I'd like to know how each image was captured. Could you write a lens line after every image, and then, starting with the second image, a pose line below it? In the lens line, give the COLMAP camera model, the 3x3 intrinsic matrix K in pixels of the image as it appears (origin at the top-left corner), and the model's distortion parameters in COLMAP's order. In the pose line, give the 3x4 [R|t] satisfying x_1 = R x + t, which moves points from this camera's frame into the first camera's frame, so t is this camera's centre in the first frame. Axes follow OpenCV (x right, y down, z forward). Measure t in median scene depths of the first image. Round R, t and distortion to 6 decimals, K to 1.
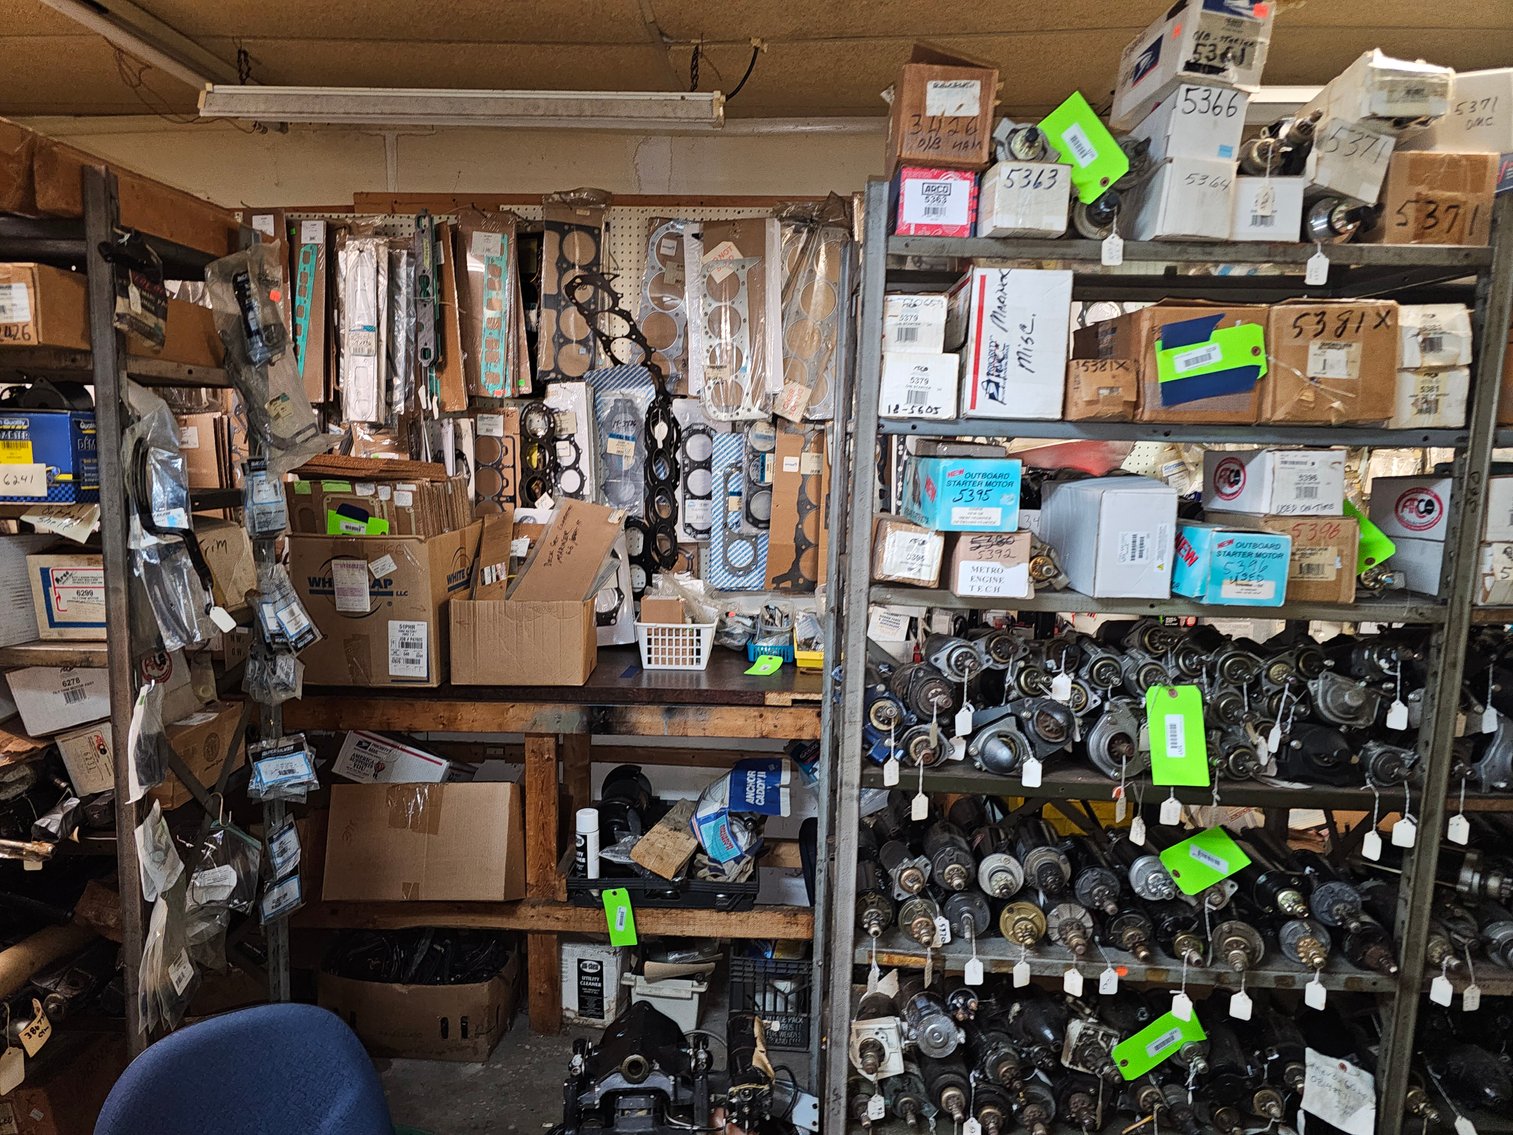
lens RADIAL K [[1008.4, 0, 747.5], [0, 1008.4, 564.1], [0, 0, 1]] dist [0.069751, -0.061239]
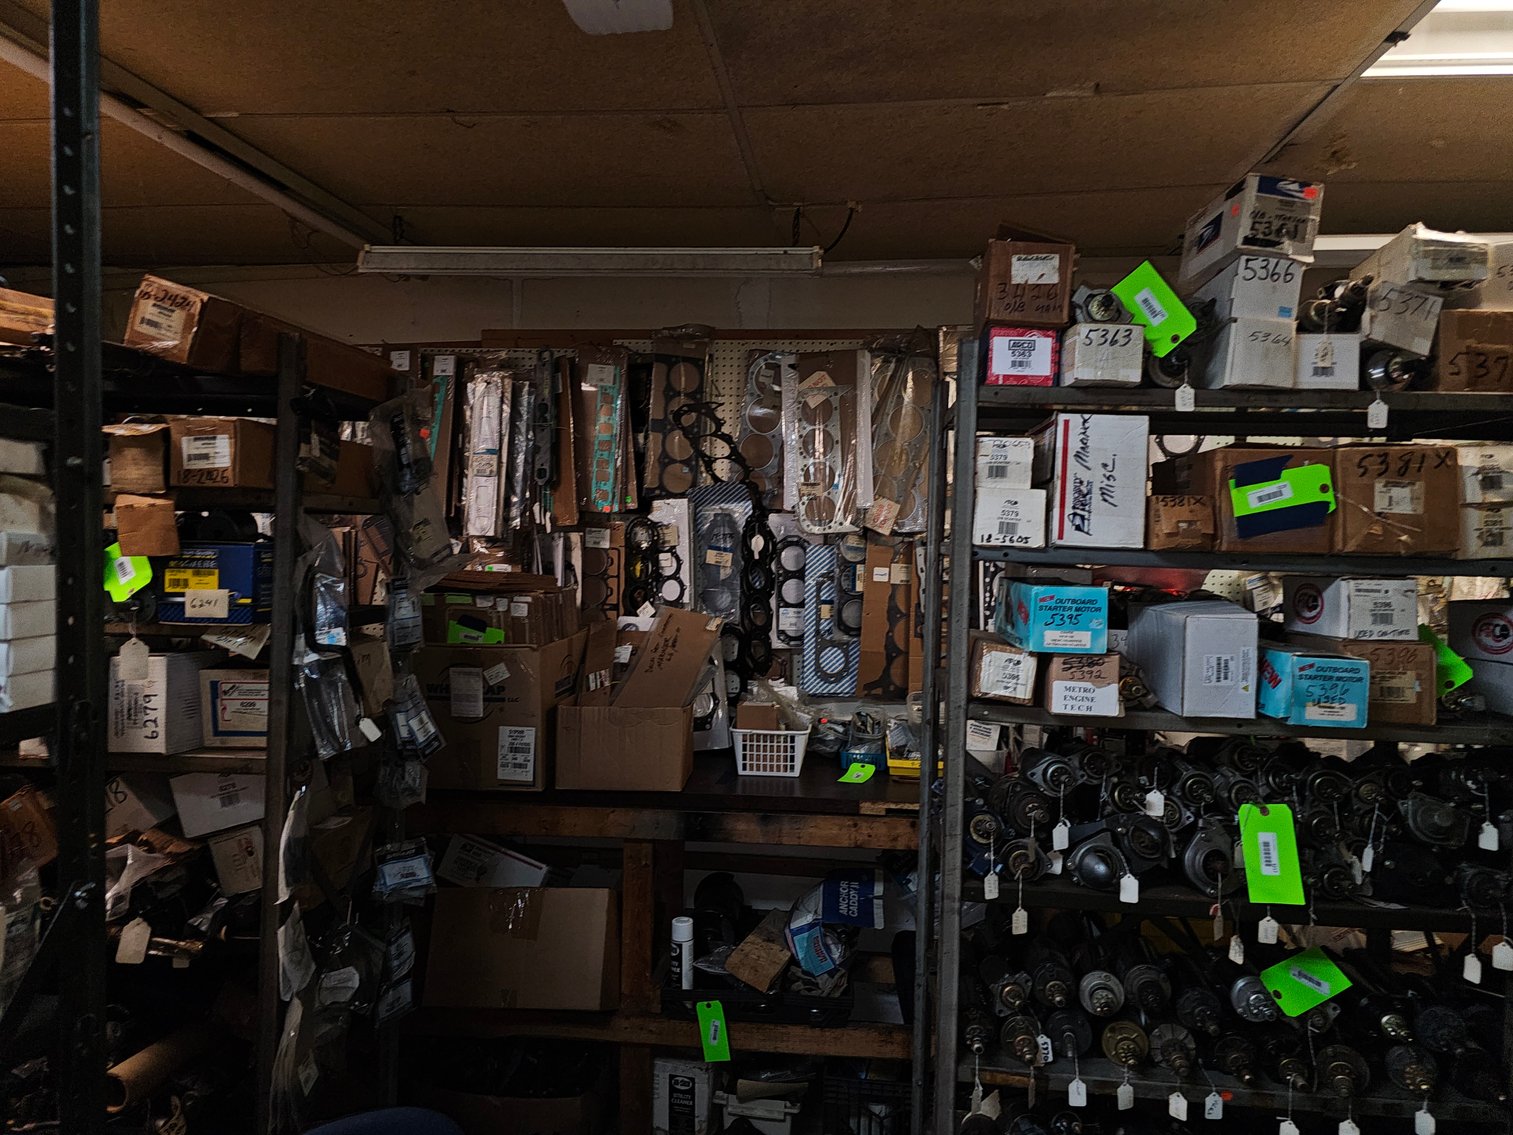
lens RADIAL K [[1008.4, 0, 782.9], [0, 1008.4, 538.6], [0, 0, 1]] dist [0.069751, -0.061239]
pose [[0.999073, 0.001329, -0.043033, -0.024724], [-0.006517, 0.992674, -0.120646, -0.018135], [0.042557, 0.120814, 0.991762, -0.078339]]
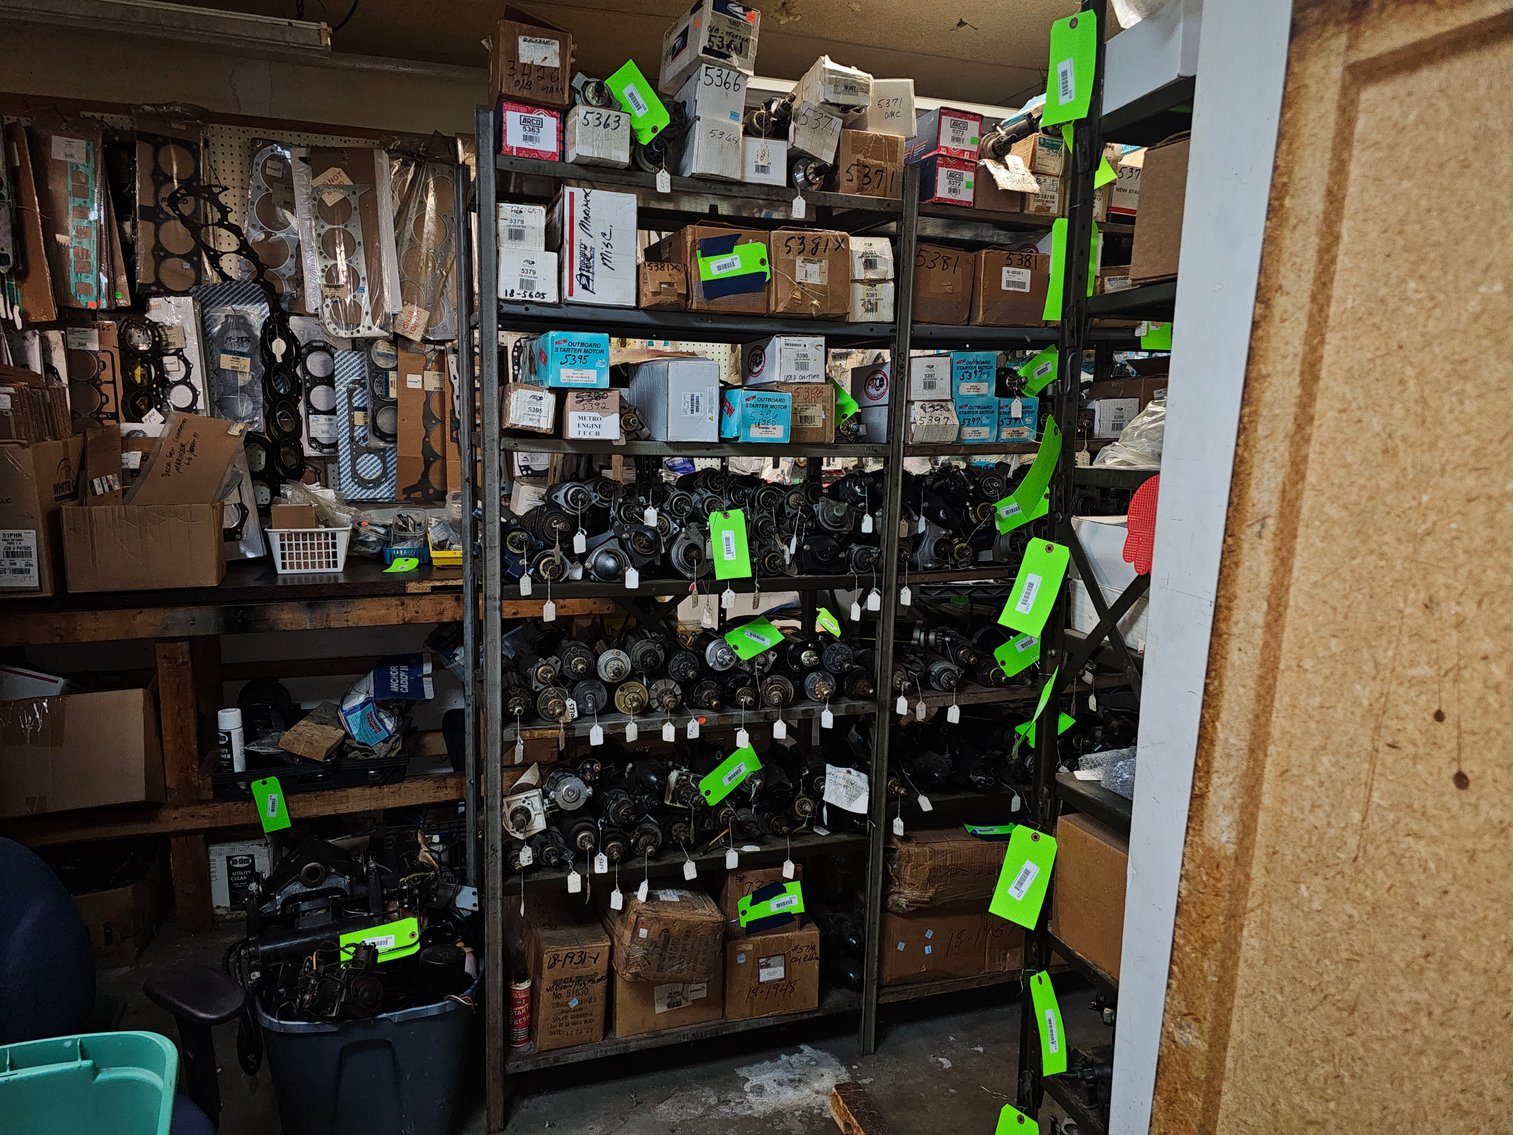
lens RADIAL K [[1008.4, 0, 748.4], [0, 1008.4, 574.7], [0, 0, 1]] dist [0.069751, -0.061239]
pose [[0.930635, -0.060890, 0.360847, -0.053490], [0.049658, 0.997952, 0.040328, 0.146425], [-0.362564, -0.019611, 0.931753, -0.280009]]
